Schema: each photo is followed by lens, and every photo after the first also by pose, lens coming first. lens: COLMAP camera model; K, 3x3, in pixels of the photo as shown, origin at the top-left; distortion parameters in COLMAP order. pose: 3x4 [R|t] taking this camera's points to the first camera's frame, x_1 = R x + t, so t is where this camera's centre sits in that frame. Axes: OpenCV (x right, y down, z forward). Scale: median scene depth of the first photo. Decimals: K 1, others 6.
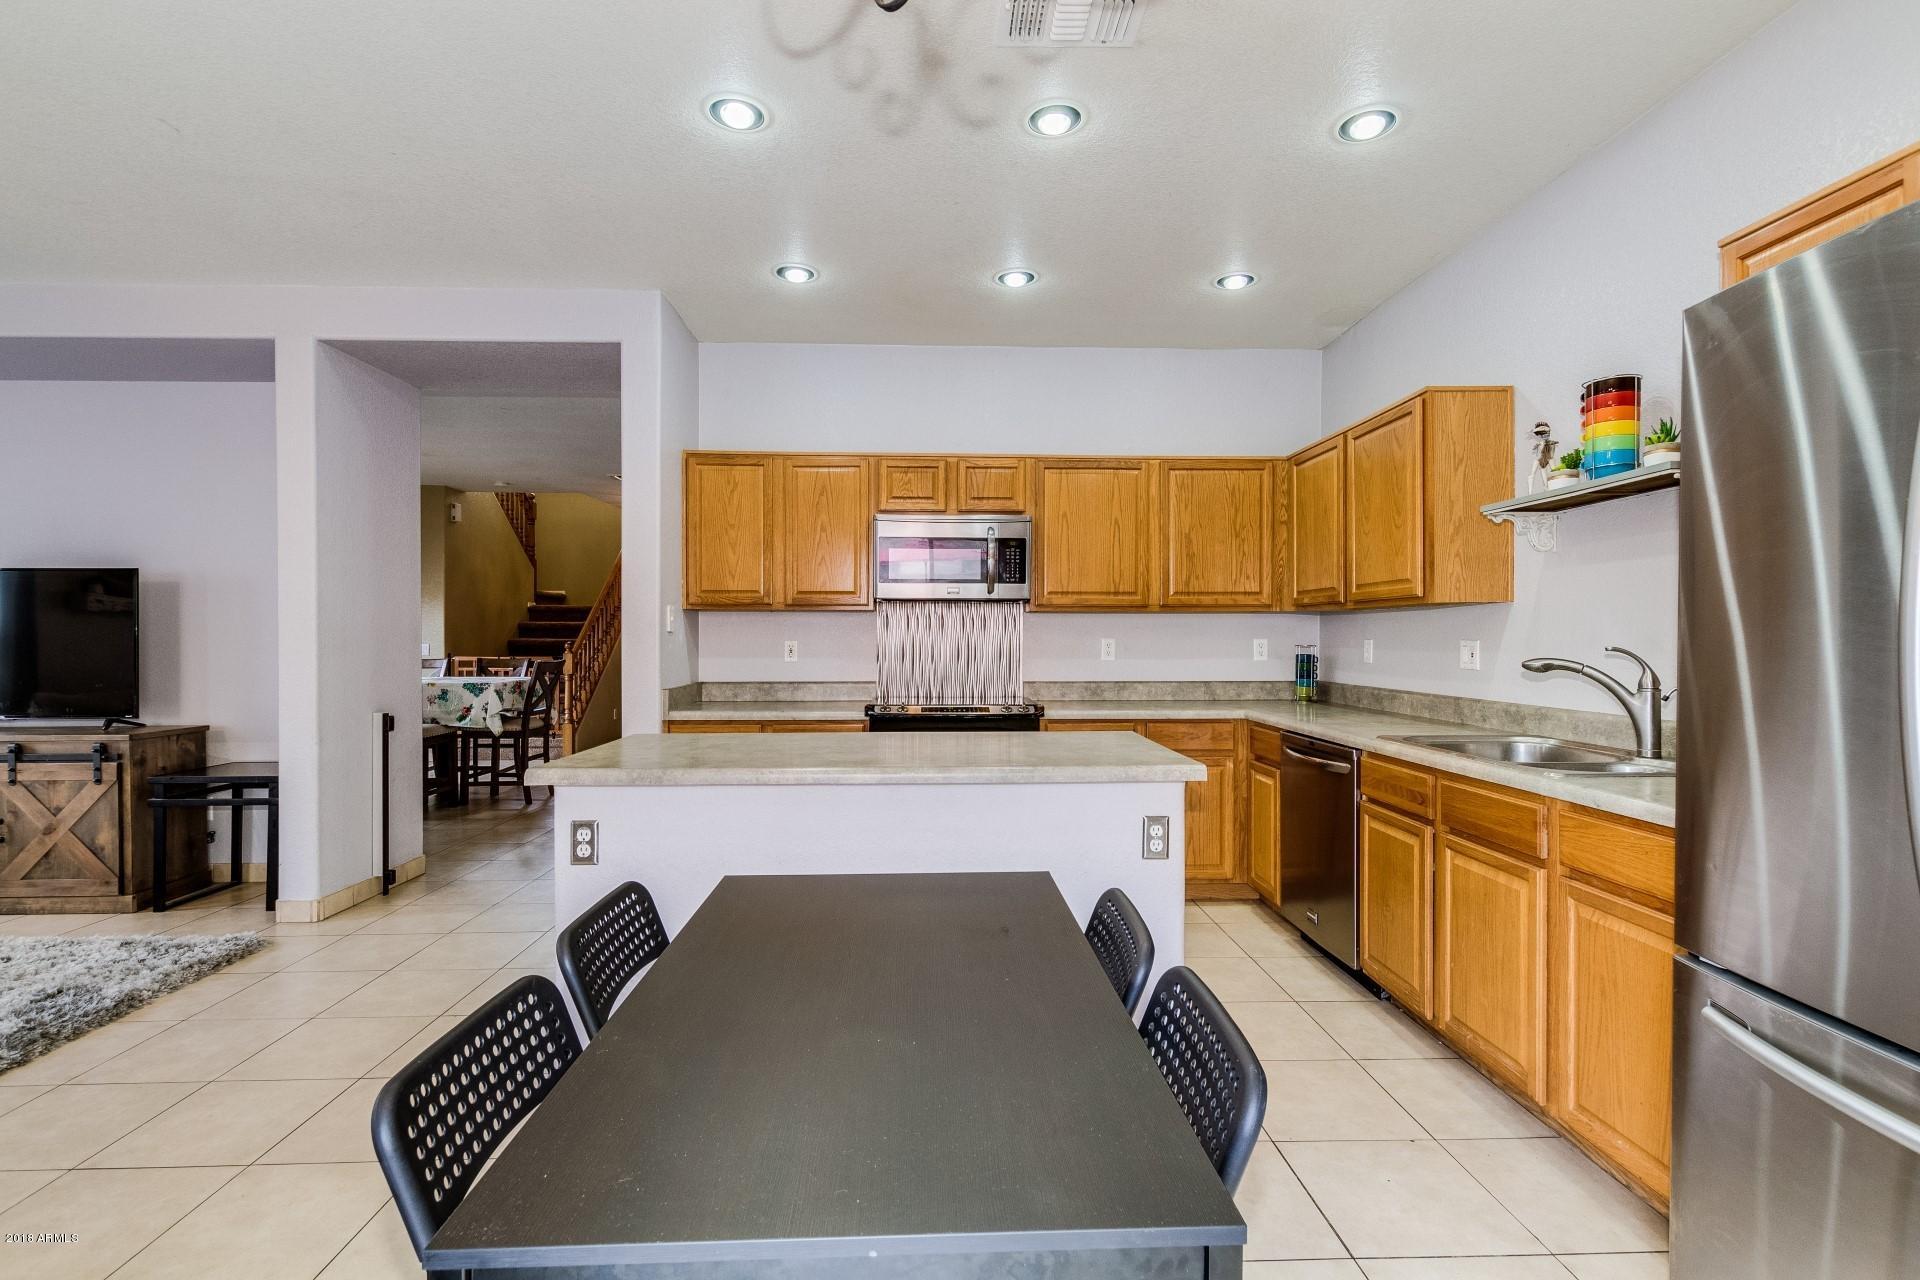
lens RADIAL K [[882.4, 0, 954.3], [0, 882.4, 636.4], [0, 0, 1]] dist [0.010814, -0.004798]
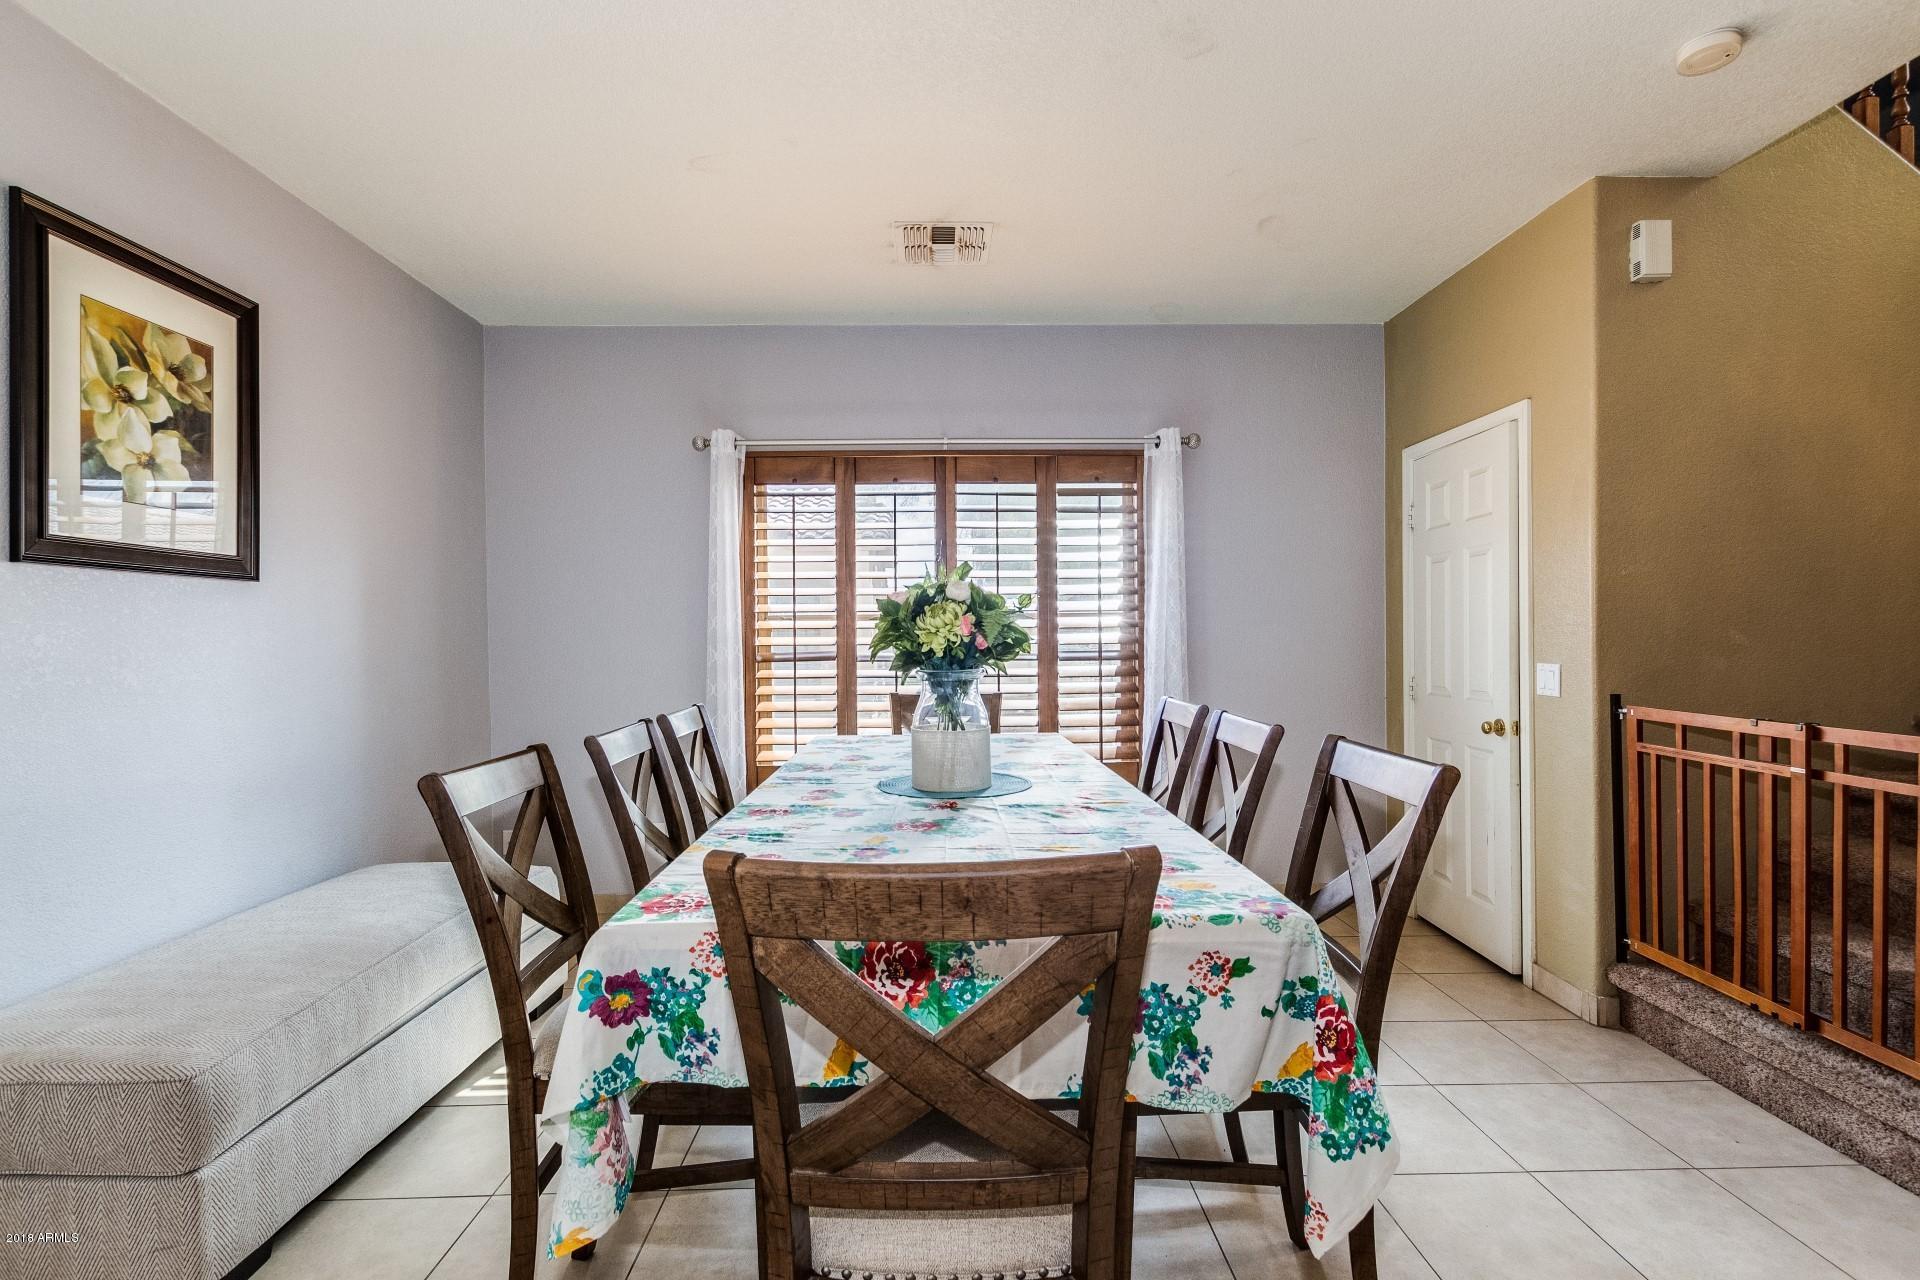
lens RADIAL K [[882.4, 0, 950.7], [0, 882.4, 641.4], [0, 0, 1]] dist [0.010814, -0.004798]
pose [[-0.014864, 0.005771, -0.999873, -0.557257], [0.010277, 0.999931, 0.005618, -0.010547], [0.999837, -0.010192, -0.014922, 1.735080]]
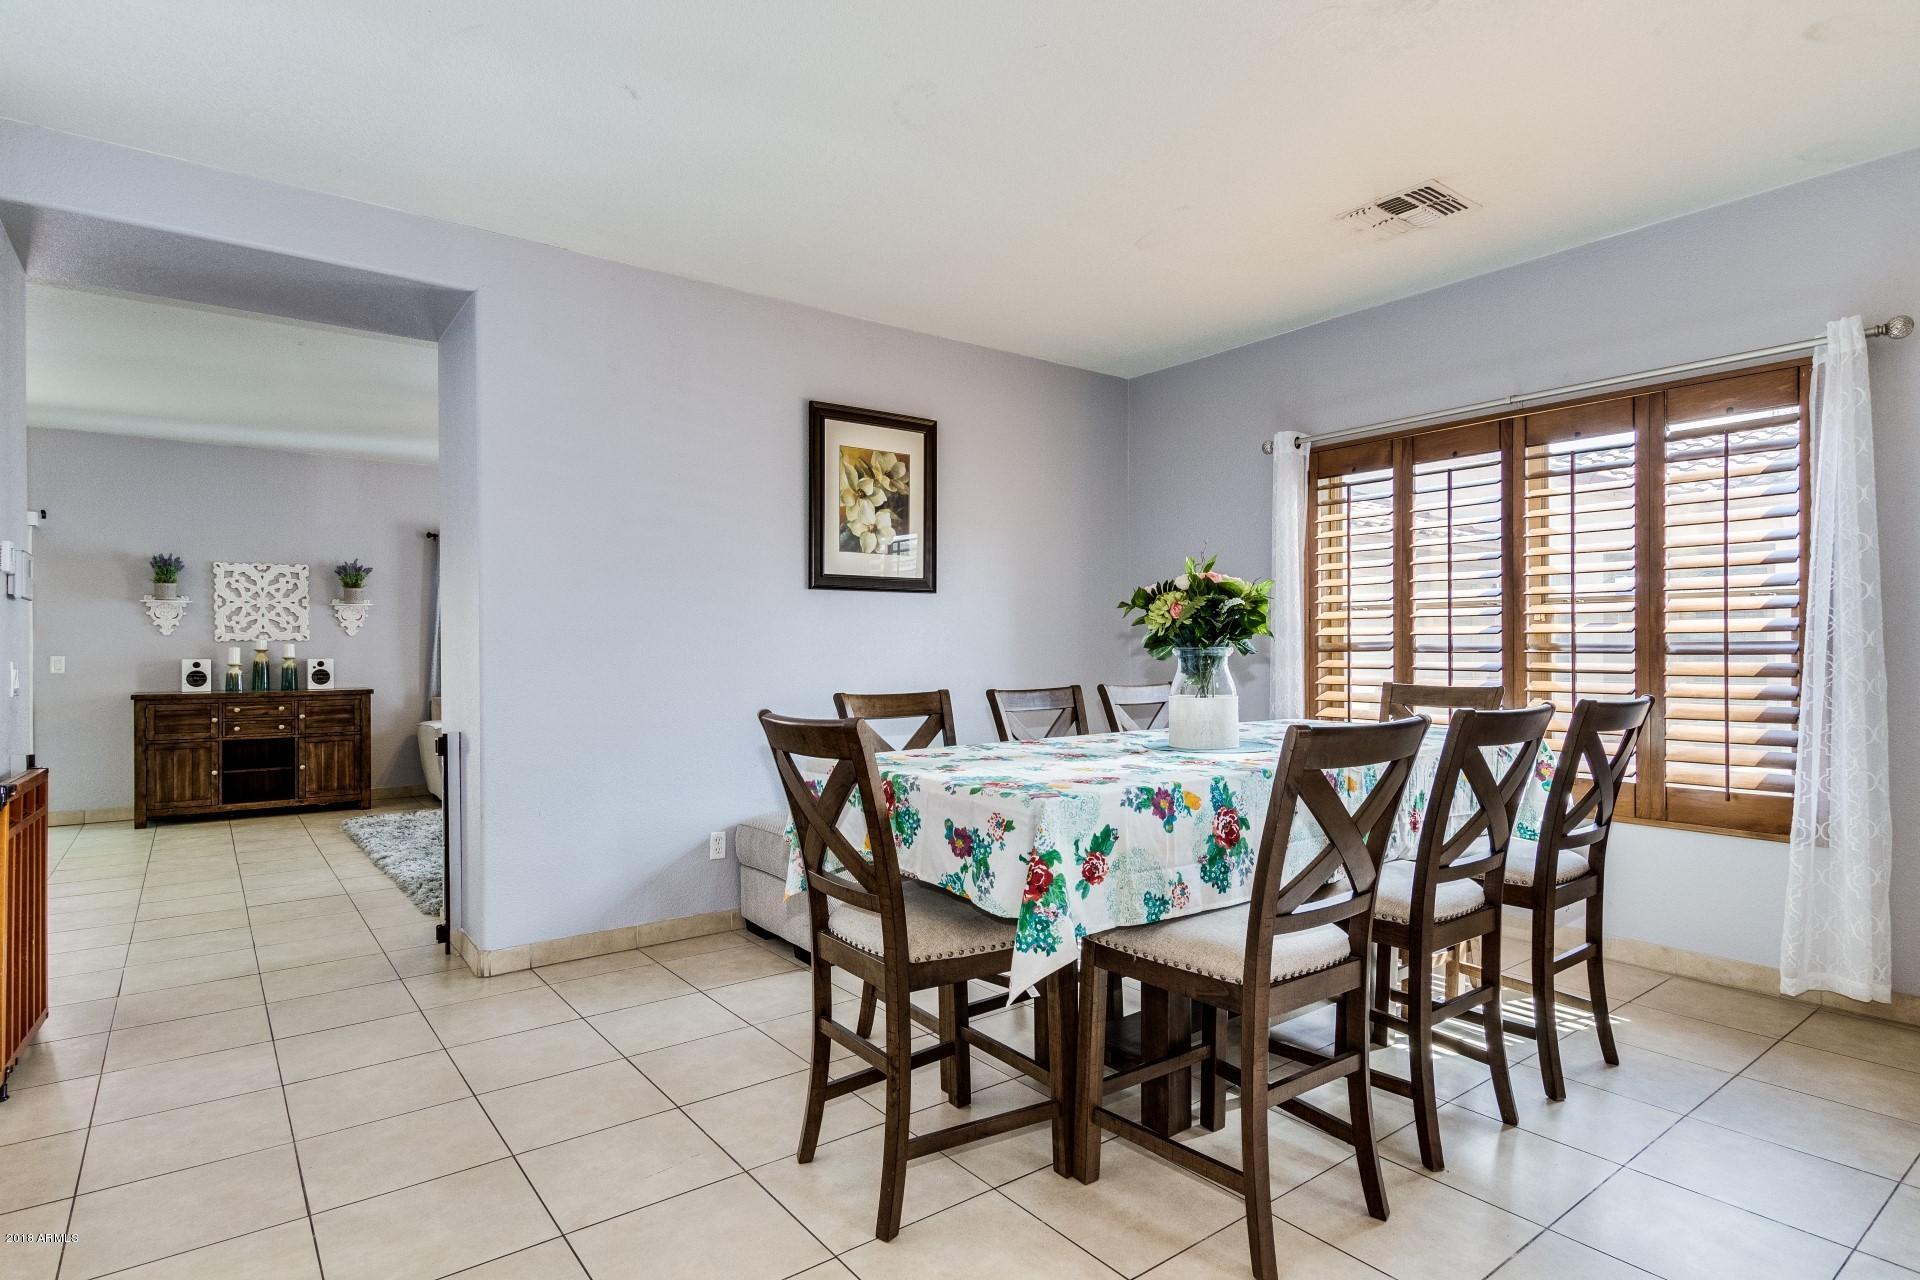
lens RADIAL K [[1020.4, 0, 971.3], [0, 1020.4, 672.9], [0, 0, 1]] dist [0.007716, -0.000729]
pose [[-0.820199, 0.018937, -0.571765, -0.537867], [0.005646, 0.999671, 0.025010, 0.009306], [0.572050, 0.017285, -0.820036, 2.254751]]
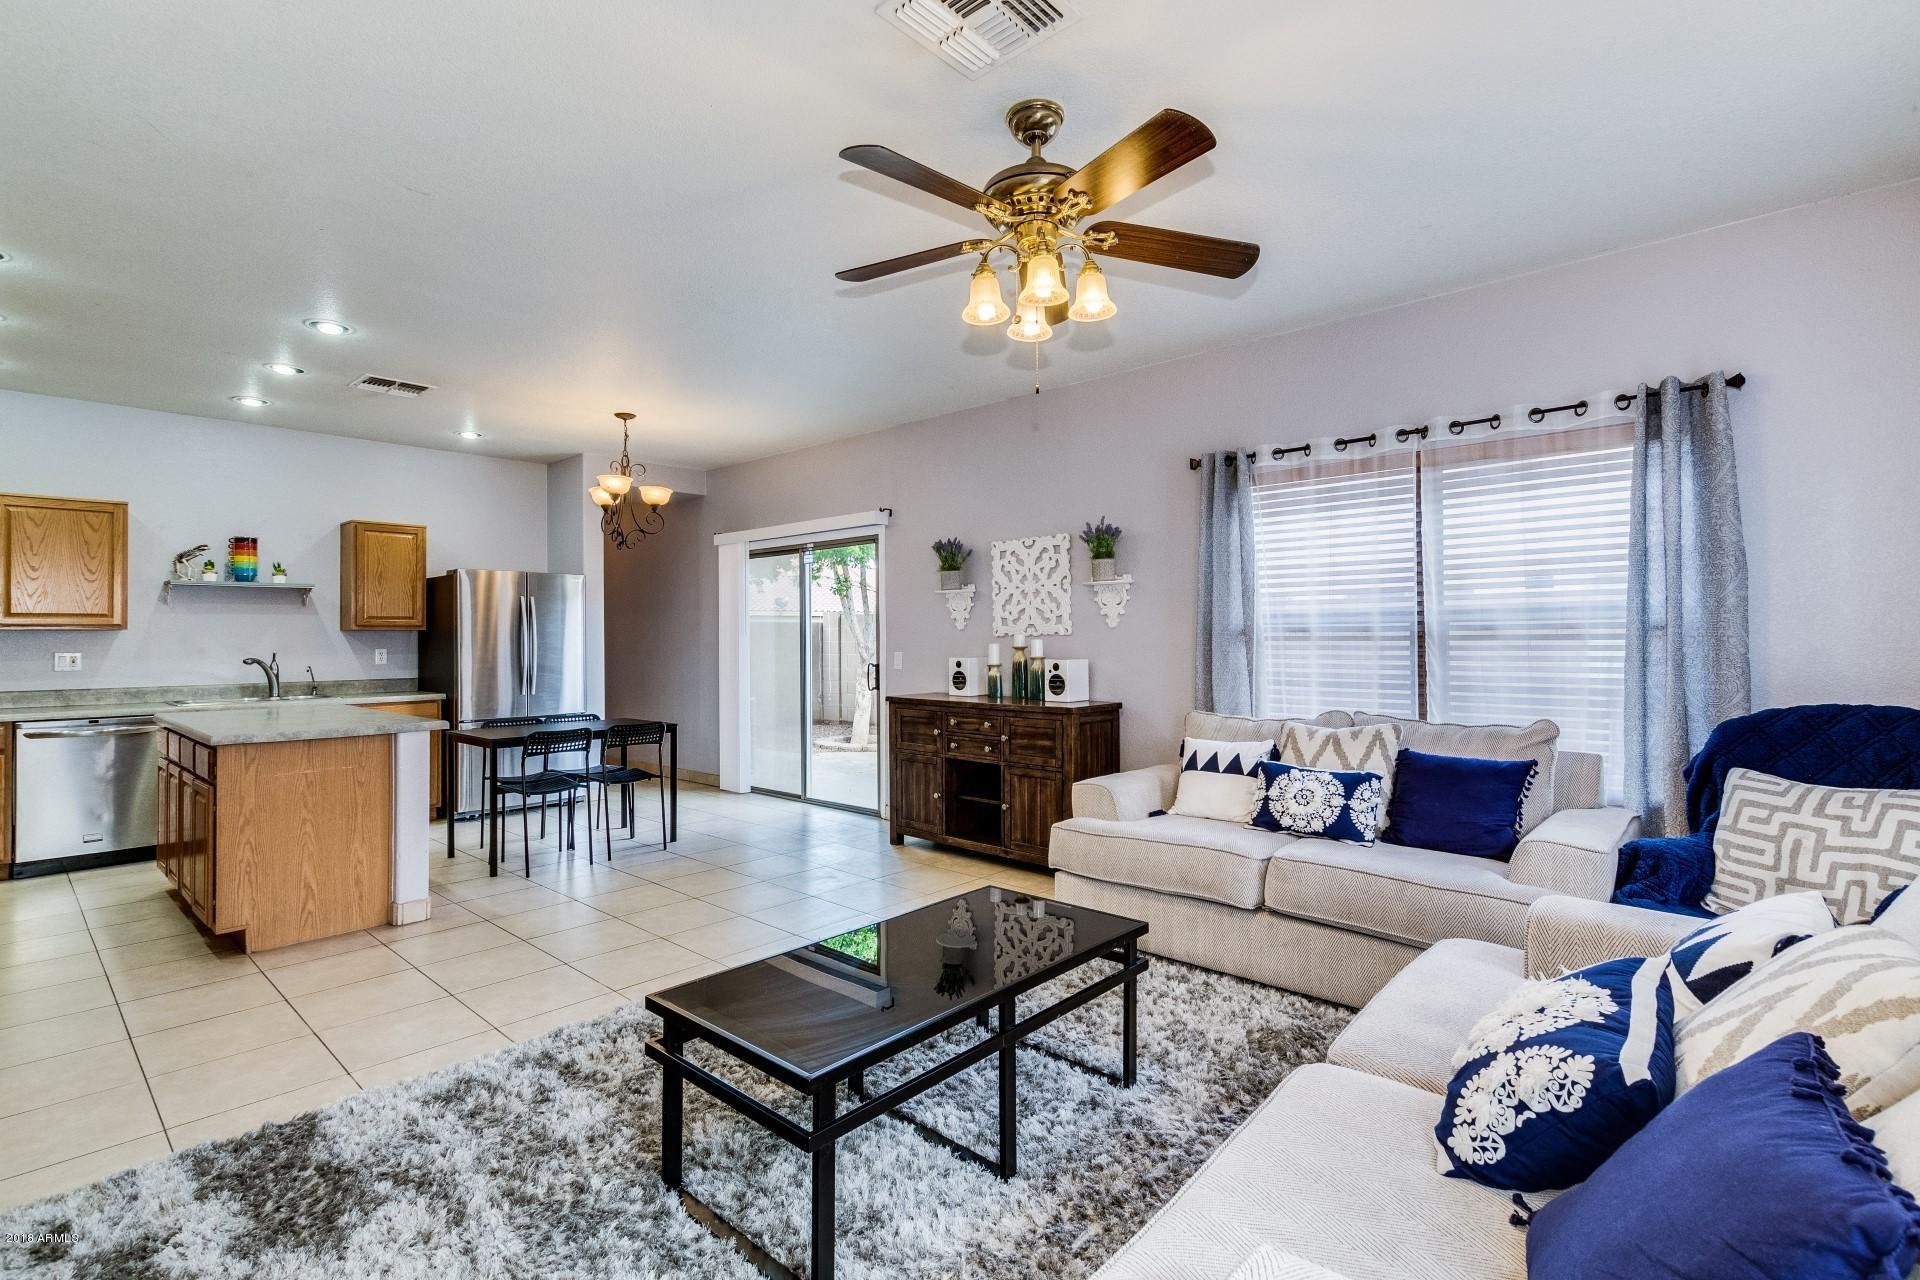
lens RADIAL K [[882.4, 0, 965.2], [0, 882.4, 630.1], [0, 0, 1]] dist [0.010814, -0.004798]
pose [[-0.722637, 0.013008, 0.691105, -1.417148], [0.007958, 0.999913, -0.010499, -0.005584], [-0.691182, -0.002088, -0.722678, 0.885095]]
